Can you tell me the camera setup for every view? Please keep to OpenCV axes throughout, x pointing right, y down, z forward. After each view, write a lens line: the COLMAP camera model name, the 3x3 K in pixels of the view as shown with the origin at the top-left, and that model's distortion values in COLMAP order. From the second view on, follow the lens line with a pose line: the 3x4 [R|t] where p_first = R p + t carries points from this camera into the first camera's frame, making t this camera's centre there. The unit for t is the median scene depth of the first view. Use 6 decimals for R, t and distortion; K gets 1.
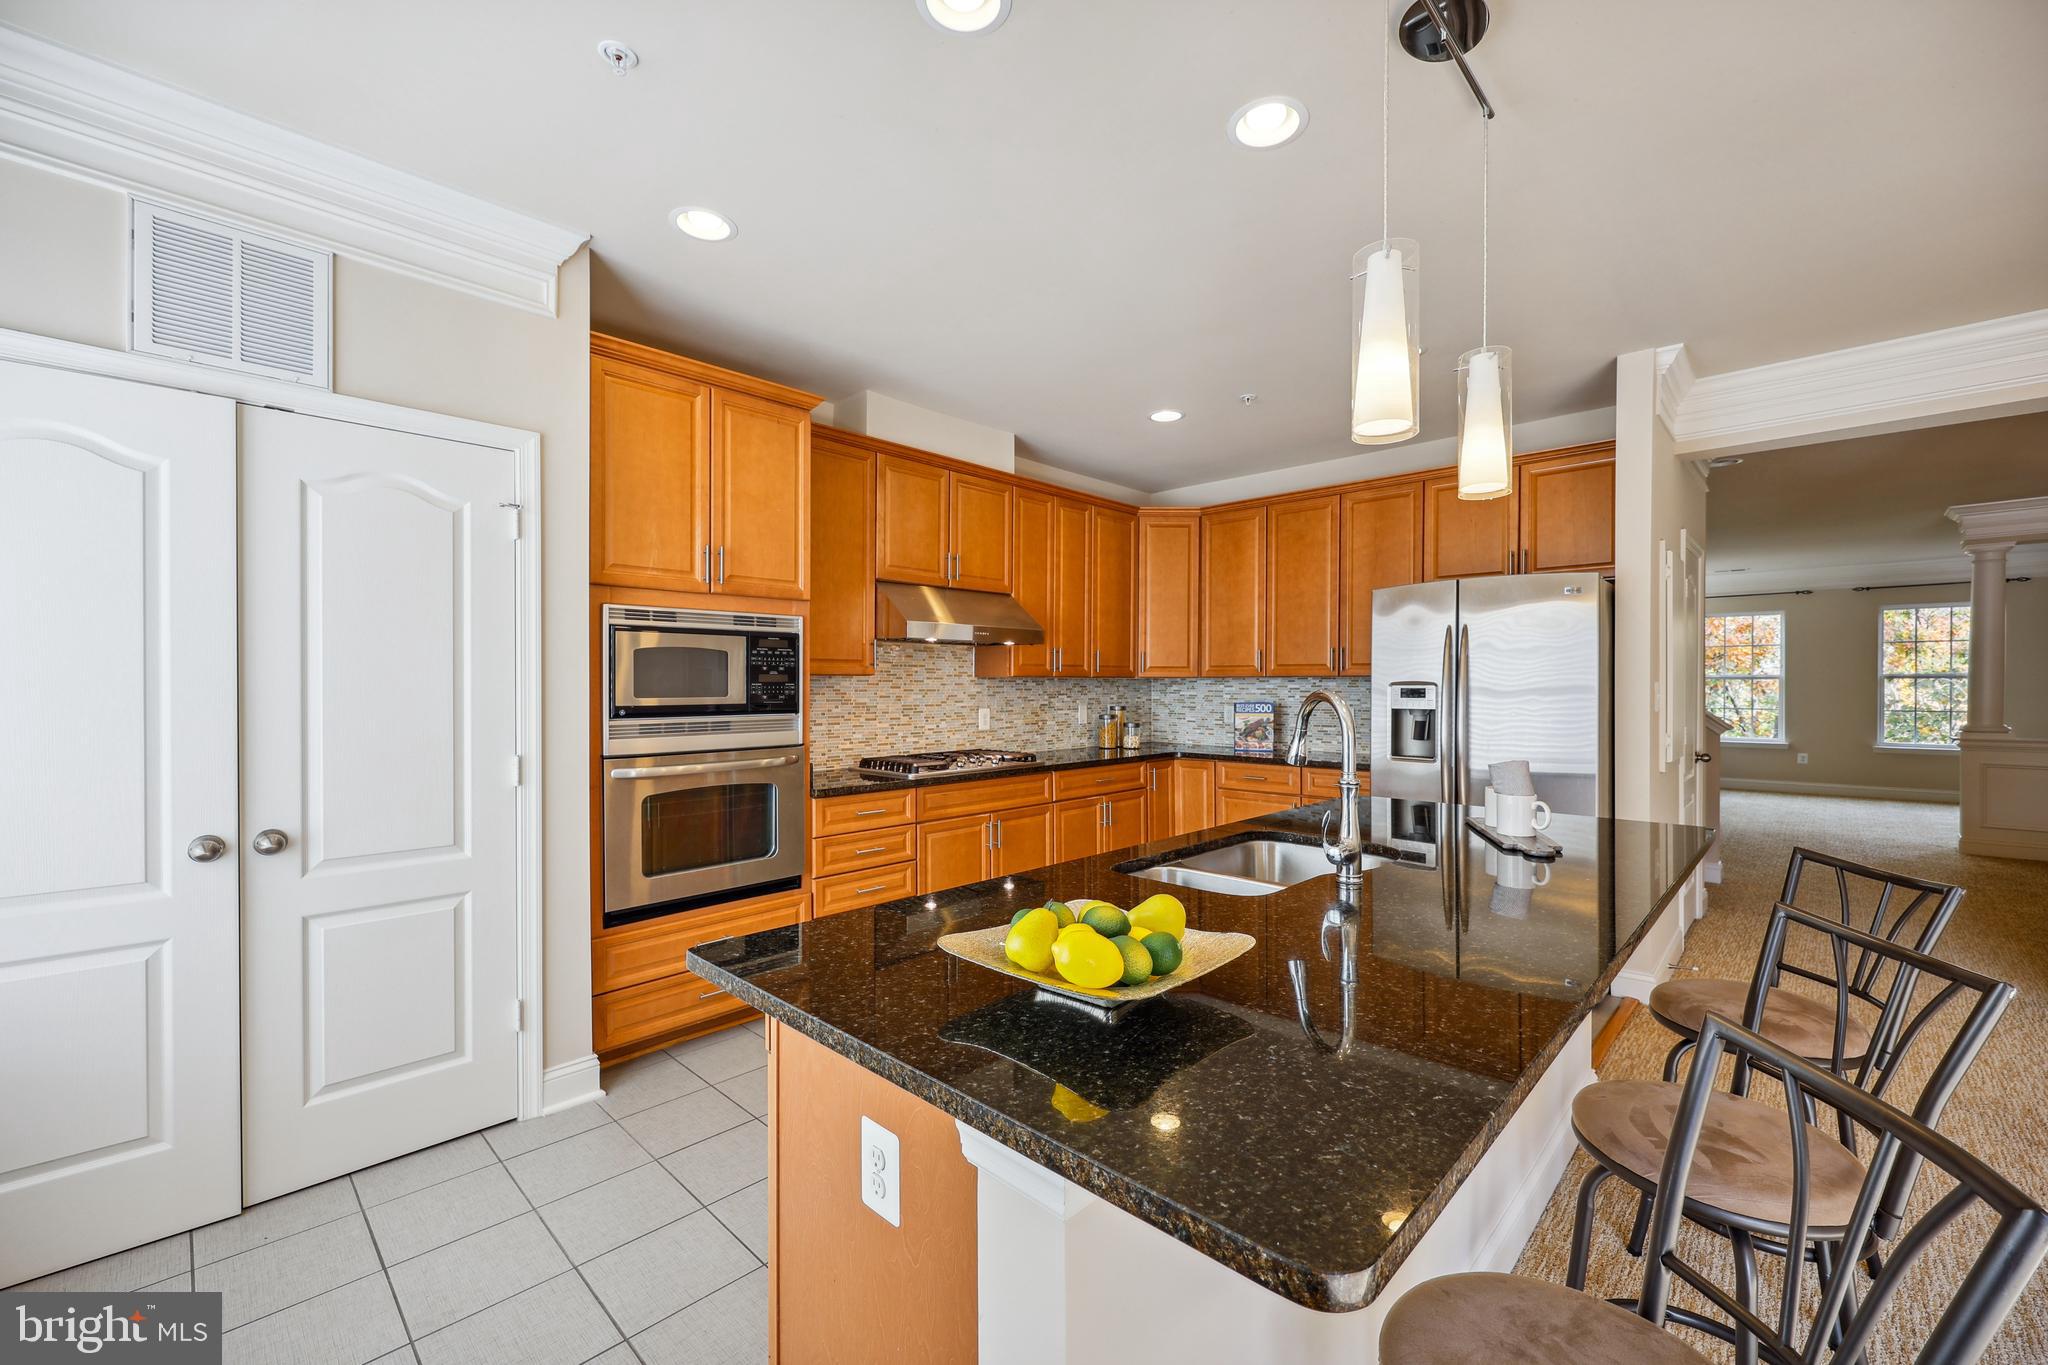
lens RADIAL K [[828.0, 0, 1017.7], [0, 828.0, 686.8], [0, 0, 1]] dist [-0.000869, 0.001207]
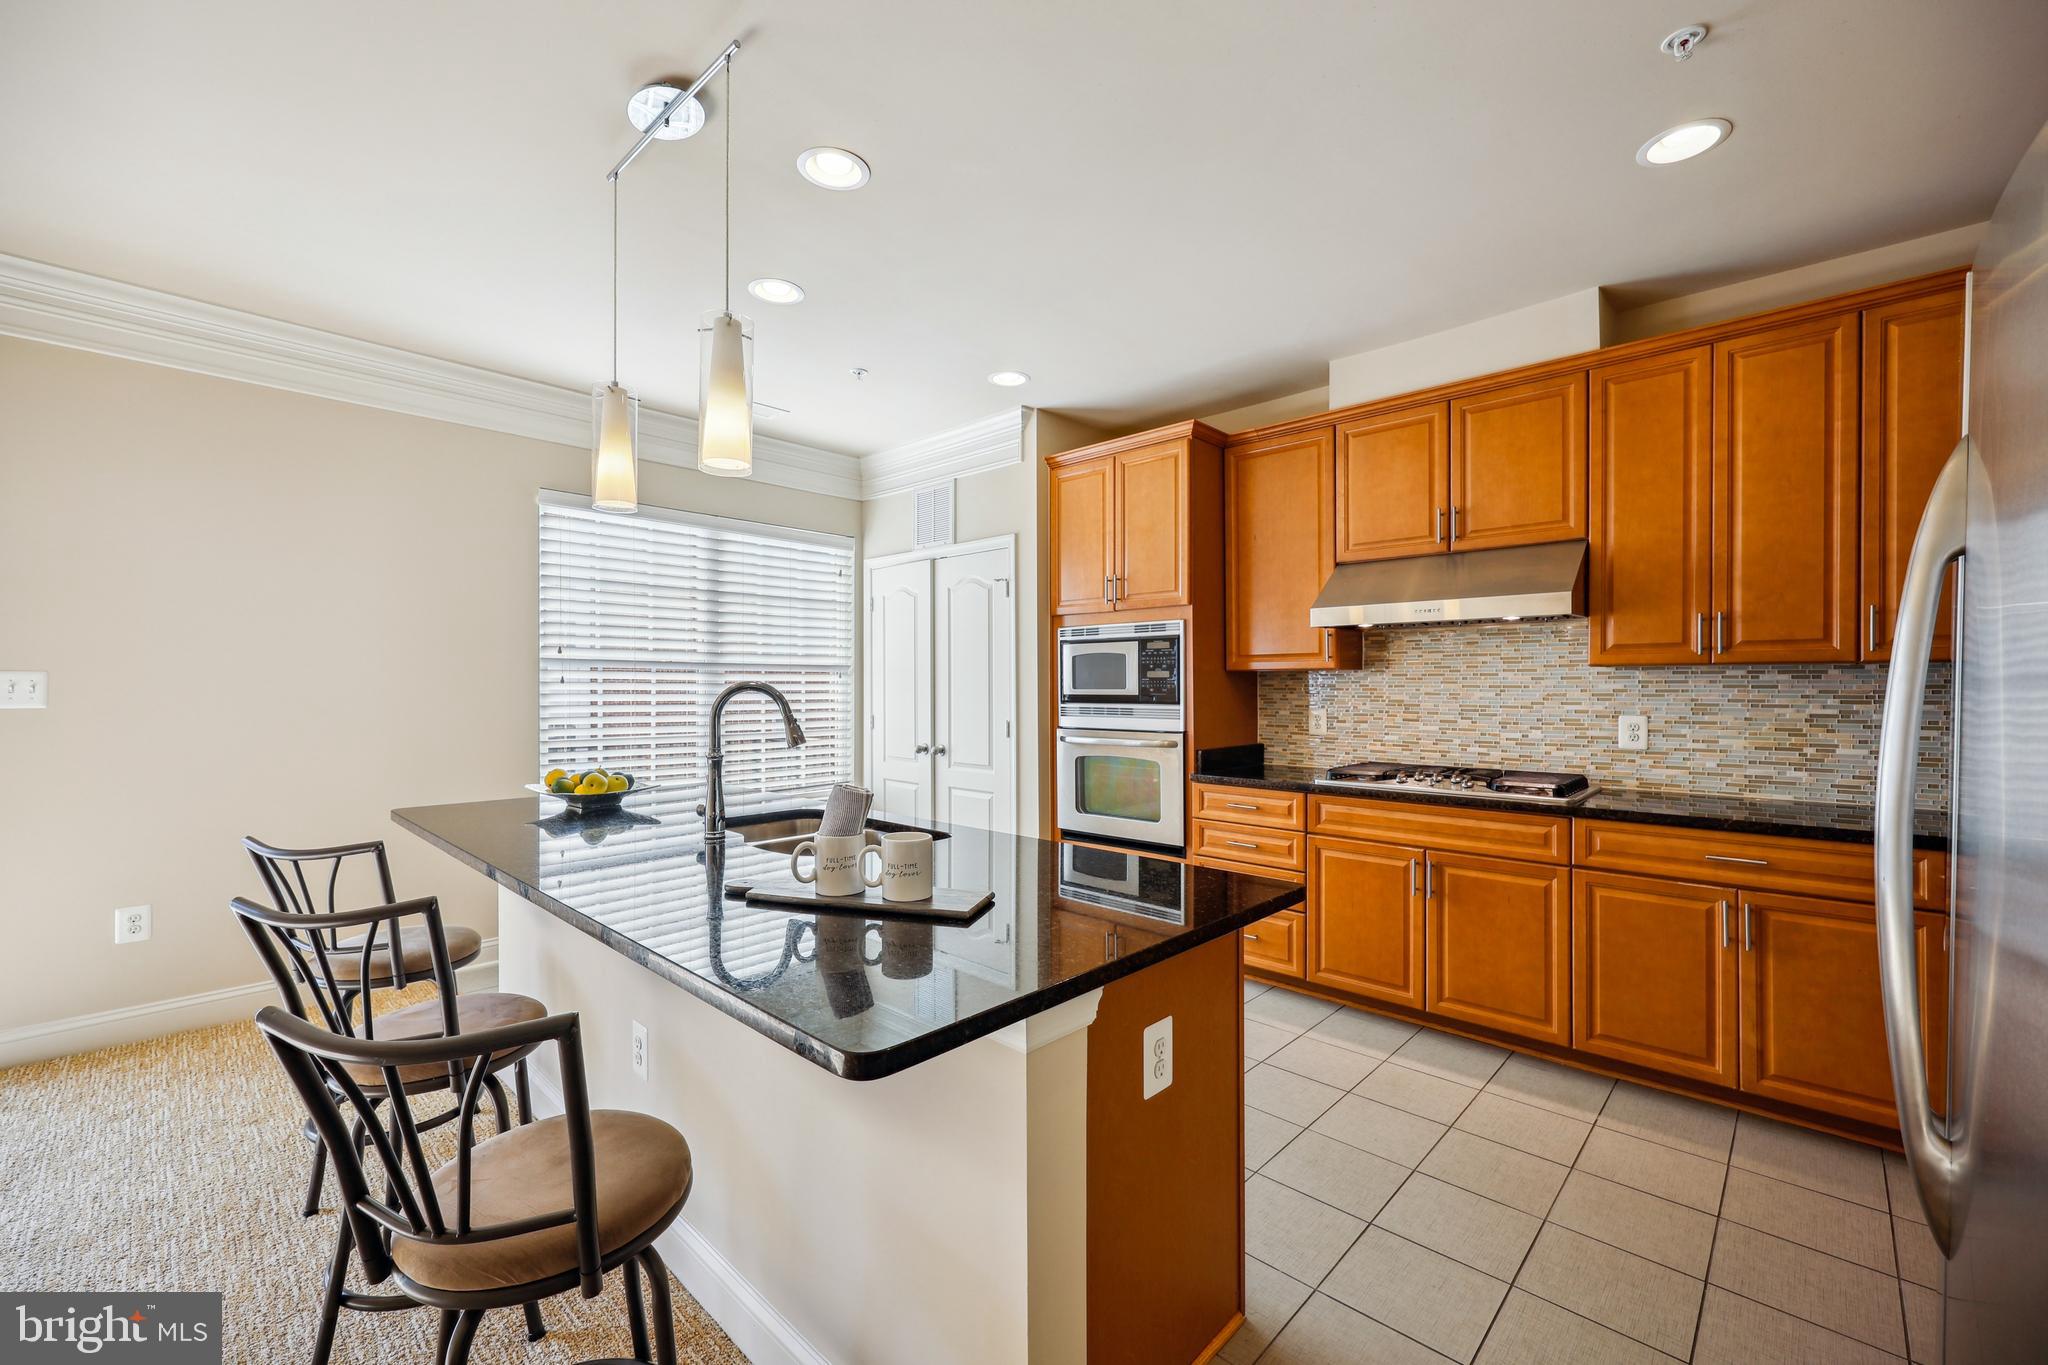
lens RADIAL K [[828.0, 0, 1026.3], [0, 828.0, 684.4], [0, 0, 1]] dist [-0.000869, 0.001207]
pose [[0.016413, 0.001006, -0.999865, 0.892595], [-0.001614, 0.999998, 0.000980, 0.003300], [0.999864, 0.001598, 0.016415, 0.782374]]
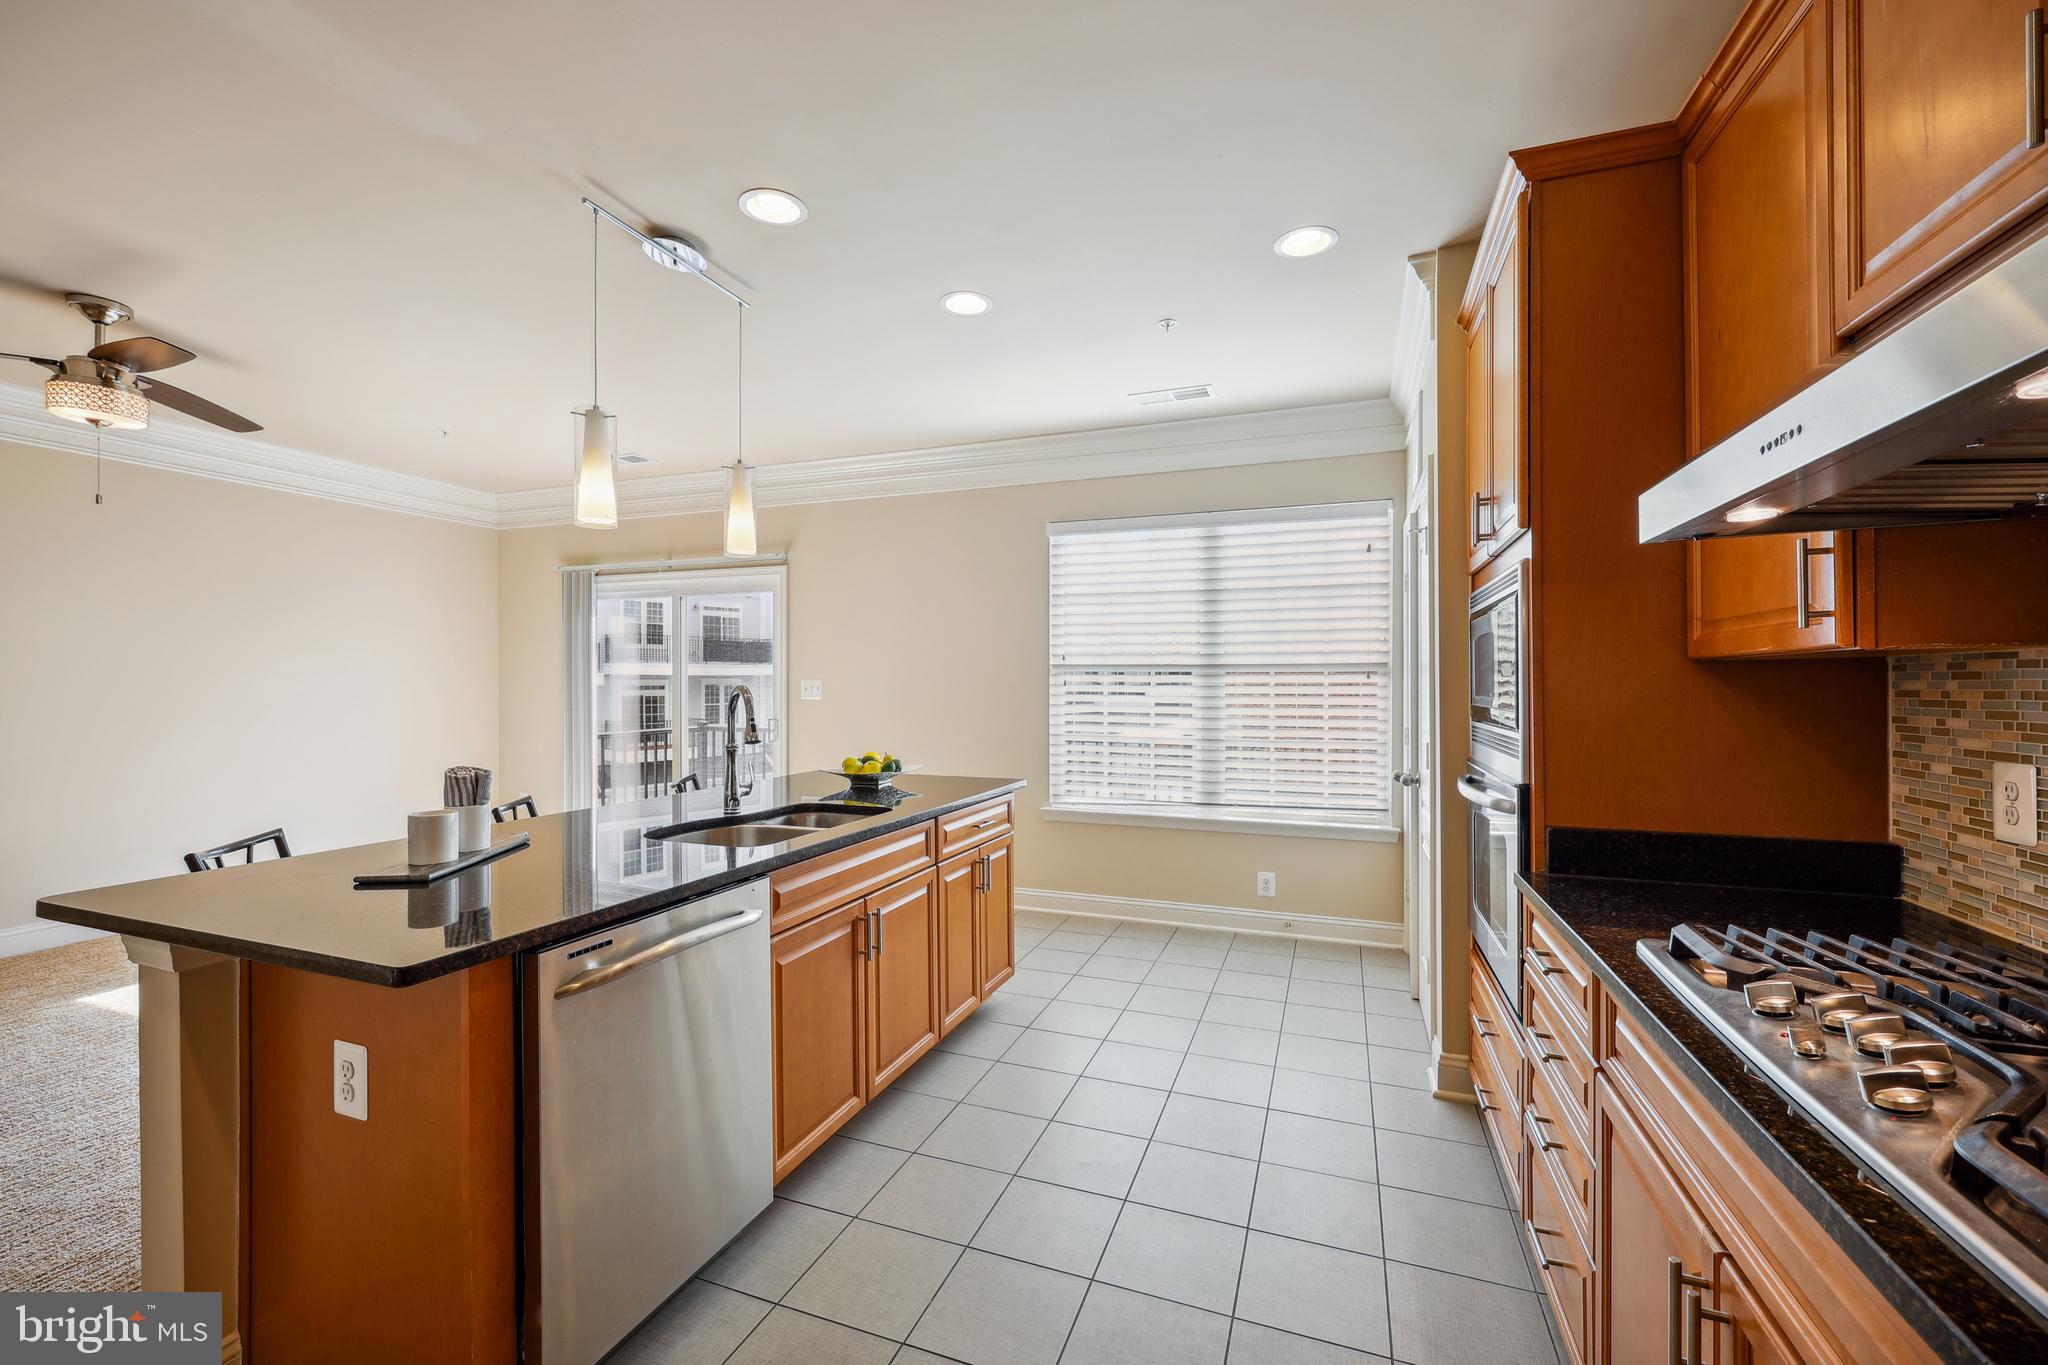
lens RADIAL K [[828.0, 0, 1028.8], [0, 828.0, 687.7], [0, 0, 1]] dist [-0.000869, 0.001207]
pose [[-0.913435, 0.001250, -0.406984, 0.286014], [-0.000785, 0.999988, 0.004832, 0.000217], [0.406985, 0.004733, -0.913423, 1.409737]]
